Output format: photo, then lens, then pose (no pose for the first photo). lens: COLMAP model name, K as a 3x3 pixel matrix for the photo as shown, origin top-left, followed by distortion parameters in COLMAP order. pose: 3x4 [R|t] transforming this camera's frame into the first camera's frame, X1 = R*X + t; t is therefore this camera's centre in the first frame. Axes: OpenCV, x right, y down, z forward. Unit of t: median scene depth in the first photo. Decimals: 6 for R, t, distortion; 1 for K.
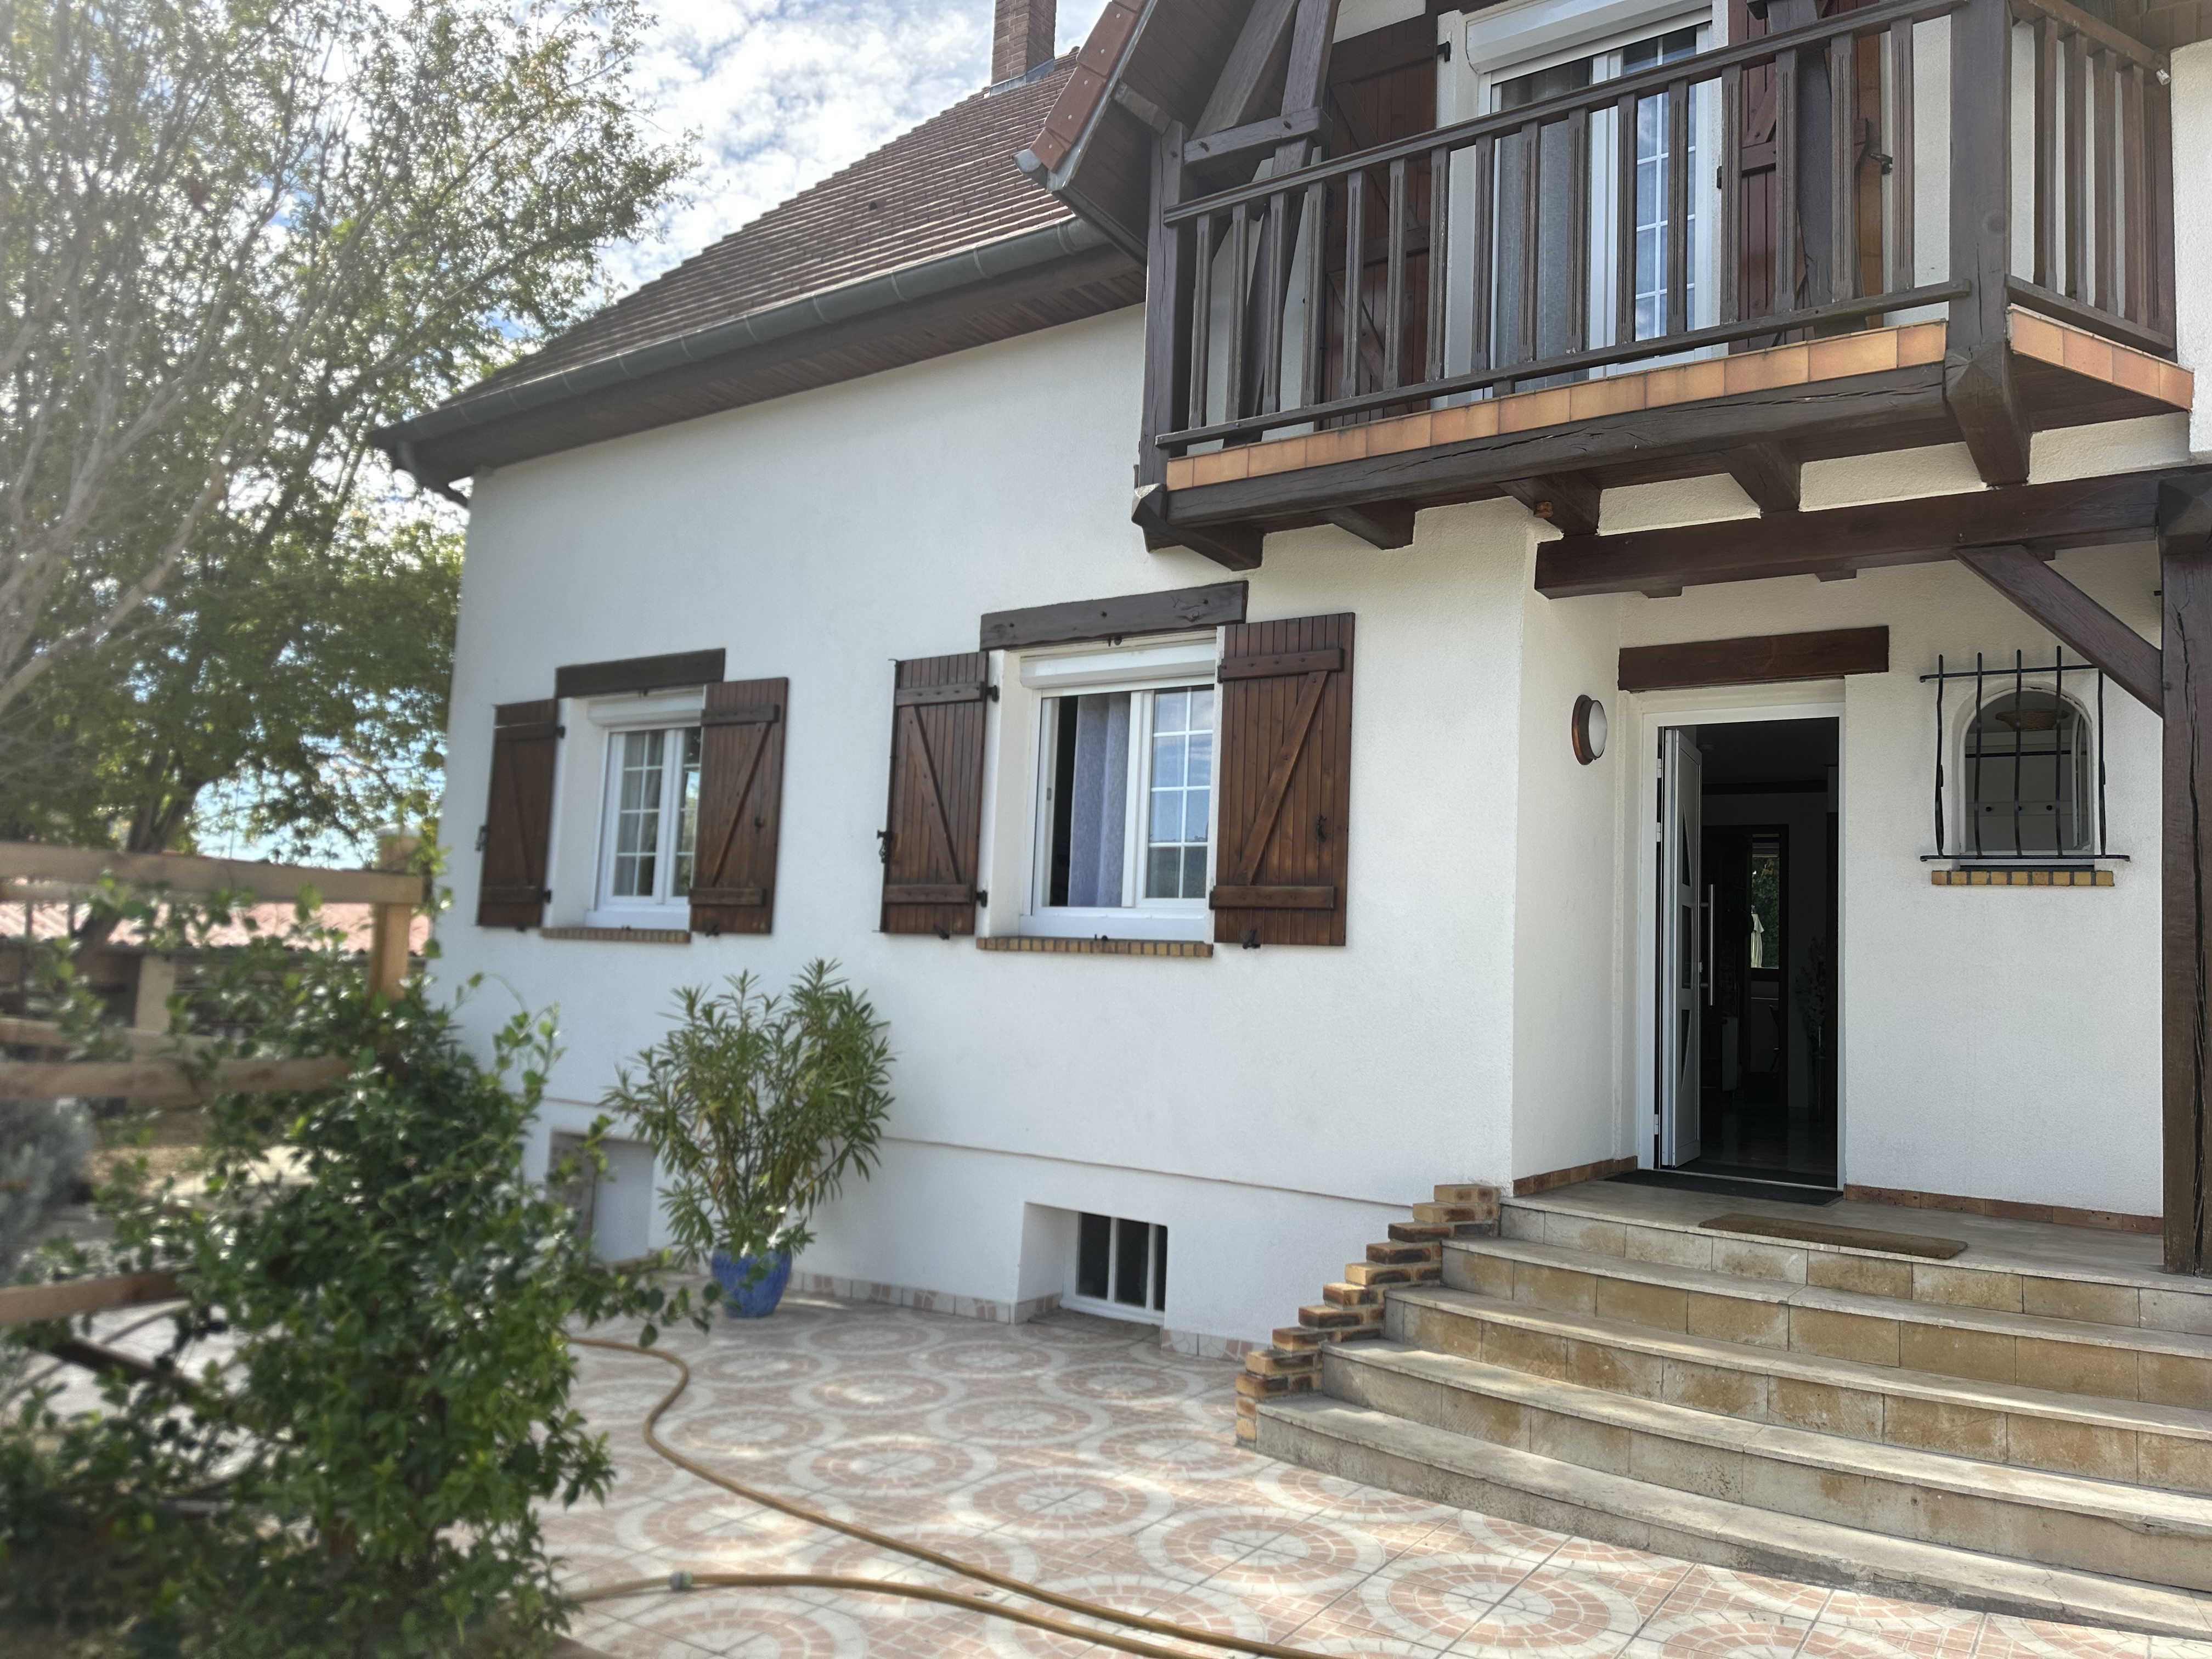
lens RADIAL K [[1574.5, 0, 1093.0], [0, 1574.5, 823.8], [0, 0, 1]] dist [0.141263, -0.180974]
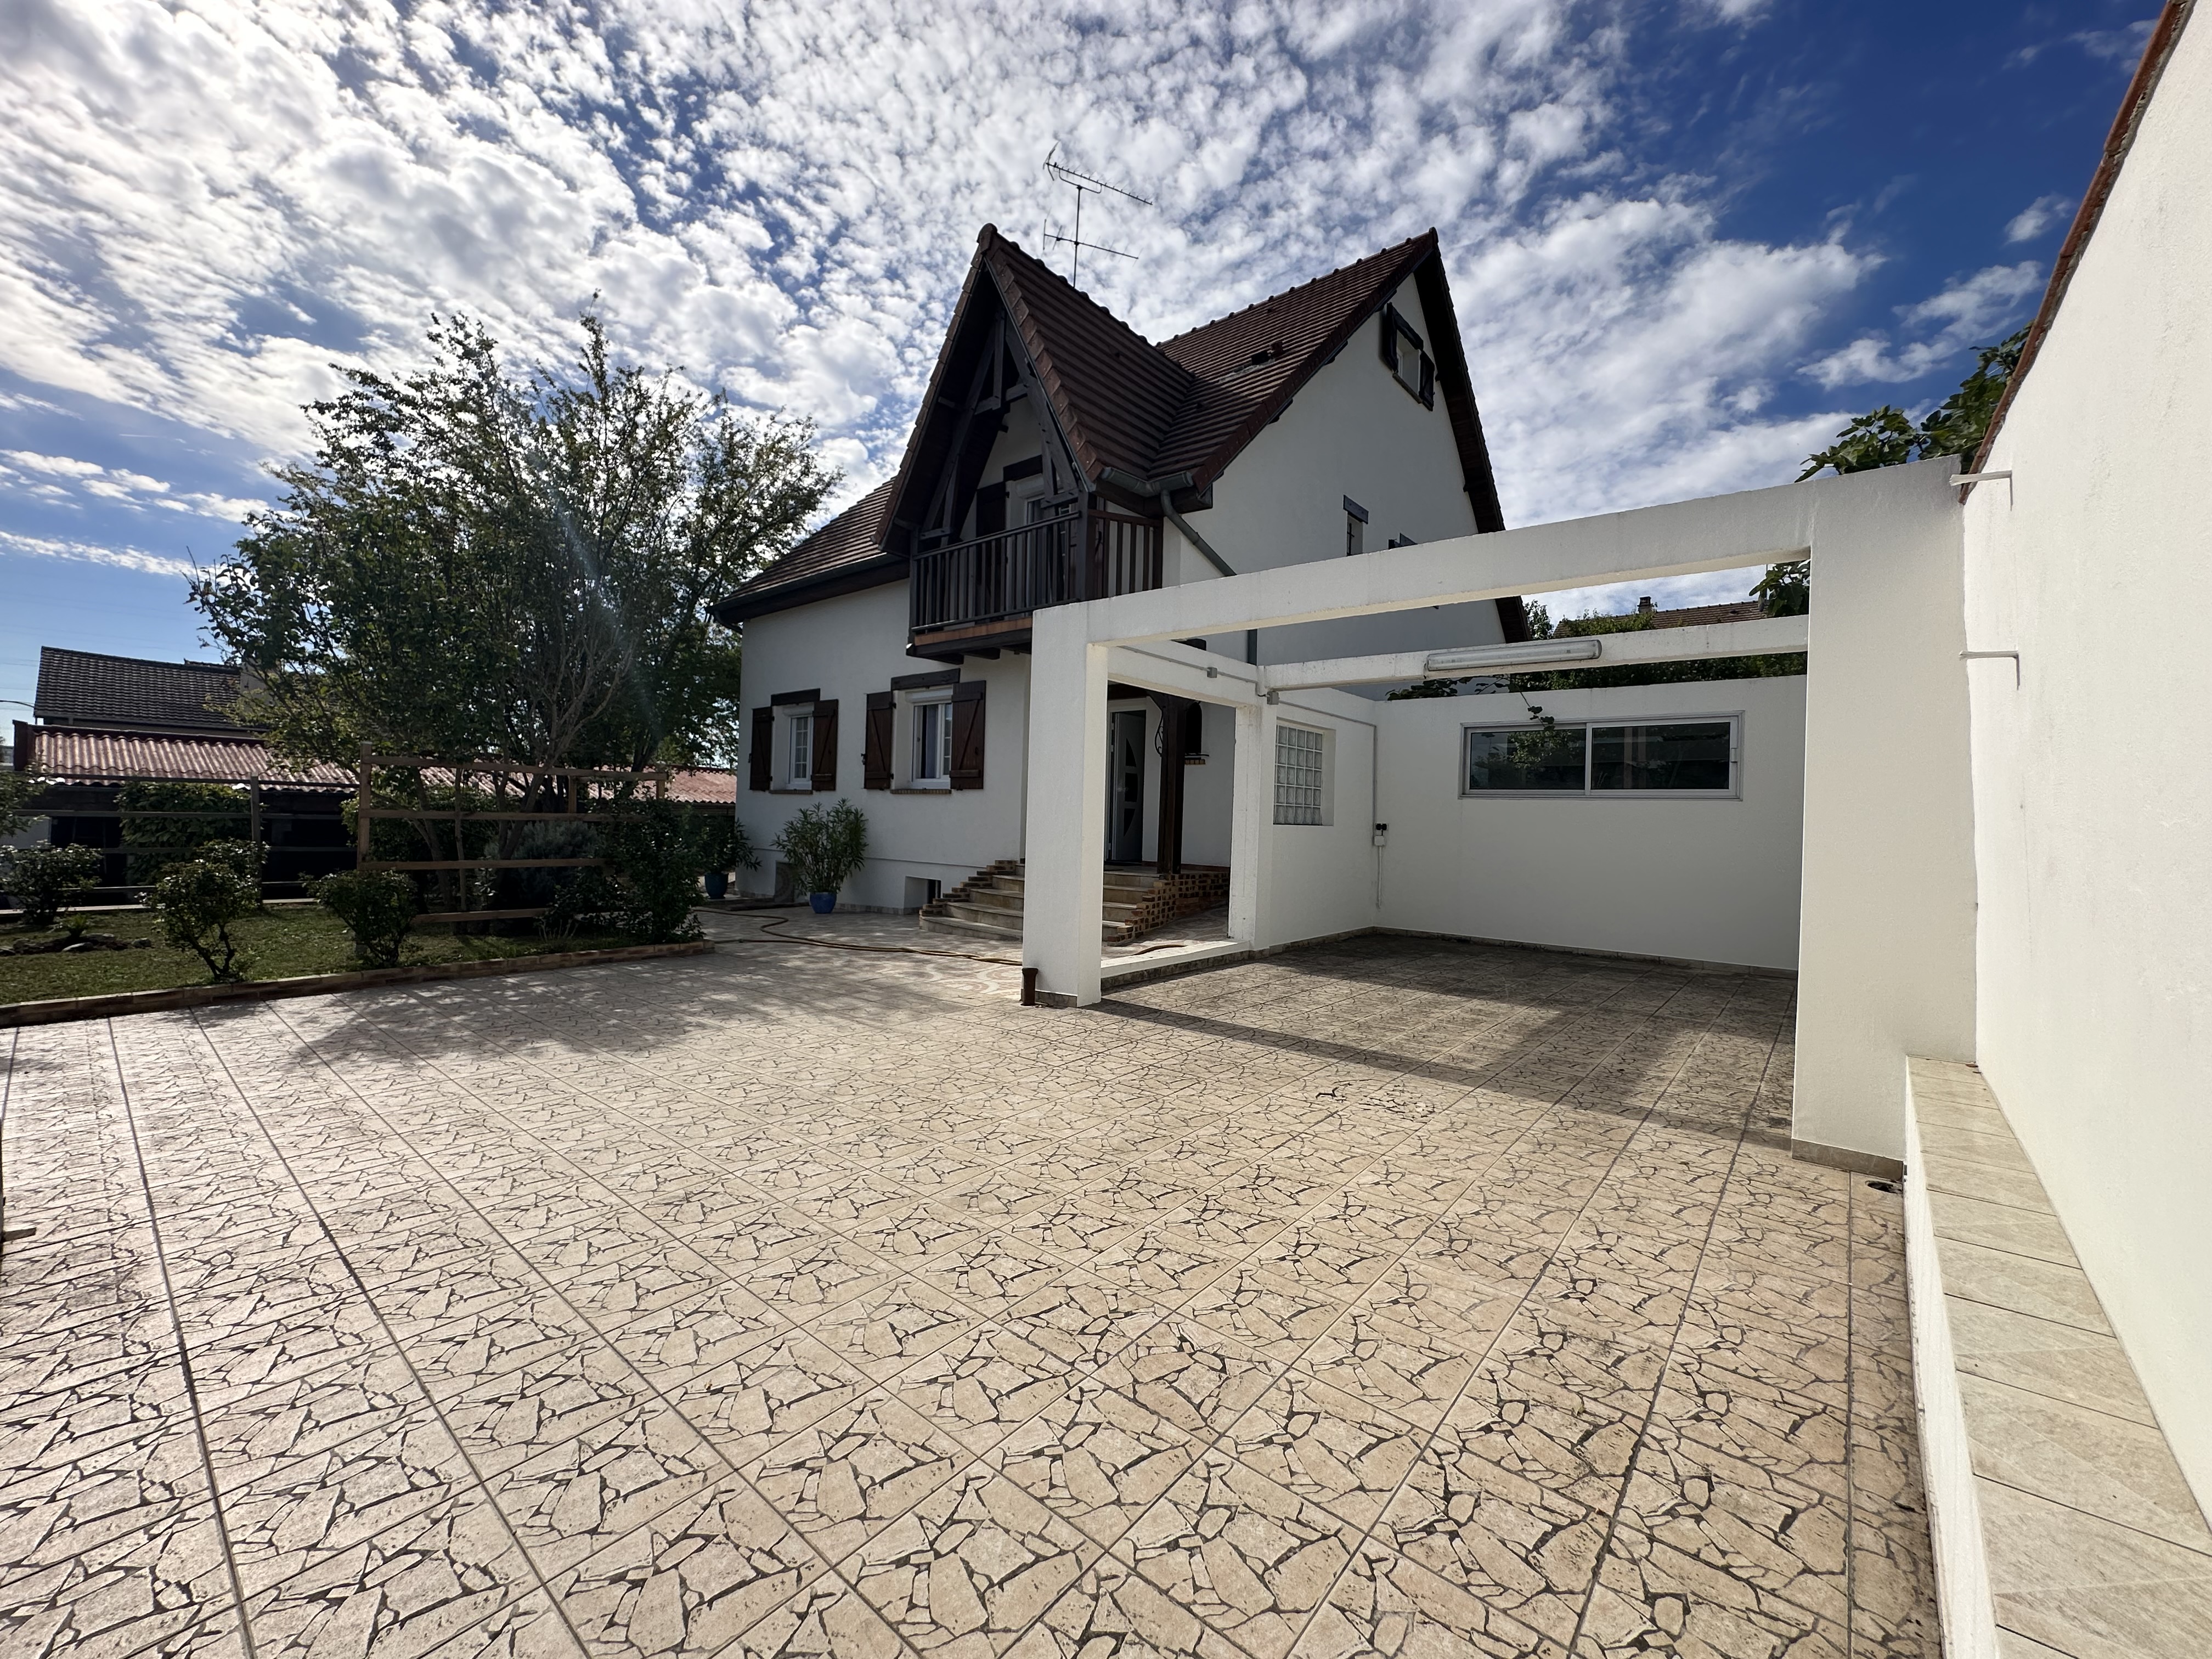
lens RADIAL K [[881.1, 0, 1104.0], [0, 881.1, 817.0], [0, 0, 1]] dist [-0.003932, 0.000999]
pose [[0.995569, -0.014906, -0.092845, 0.547651], [0.023739, 0.995216, 0.094770, -0.027299], [0.090988, -0.096554, 0.991160, -0.691408]]
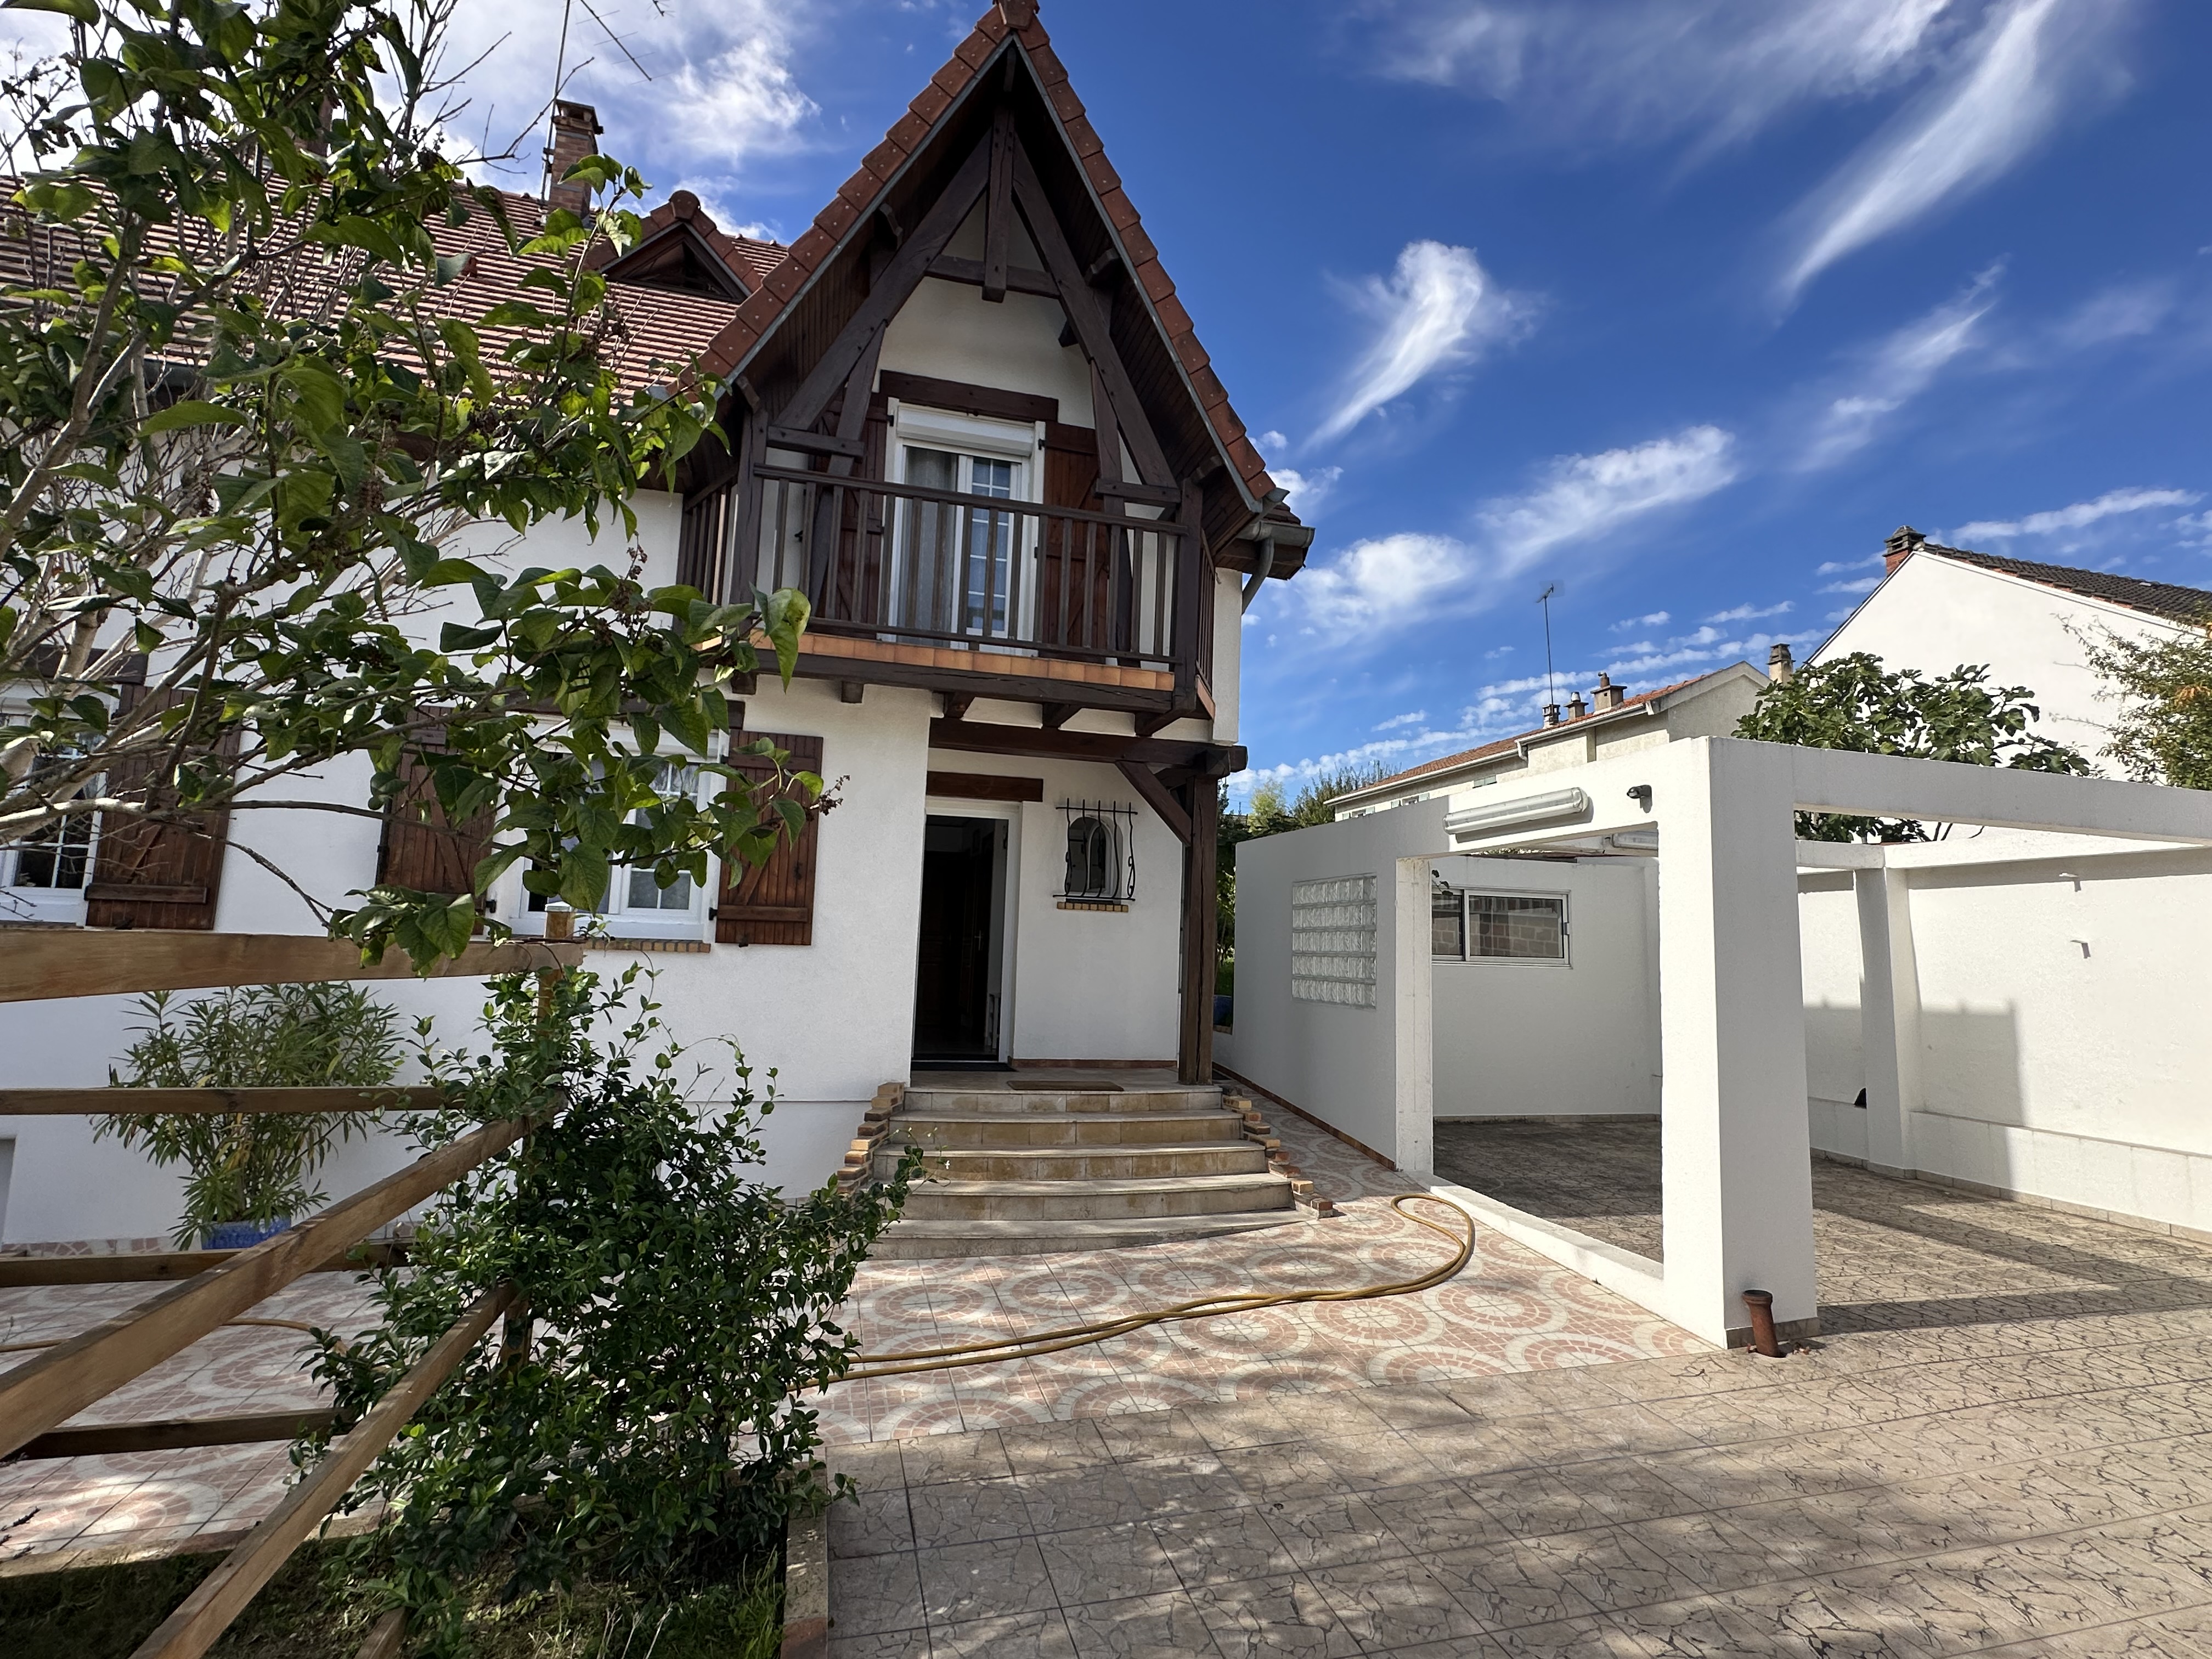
lens RADIAL K [[1059.8, 0, 1106.0], [0, 1059.8, 829.5], [0, 0, 1]] dist [0.004258, 0.000487]
pose [[0.648420, 0.063274, 0.758648, -0.465426], [-0.079170, 0.996741, -0.015465, -0.047149], [-0.757155, -0.050034, 0.651317, 0.074222]]
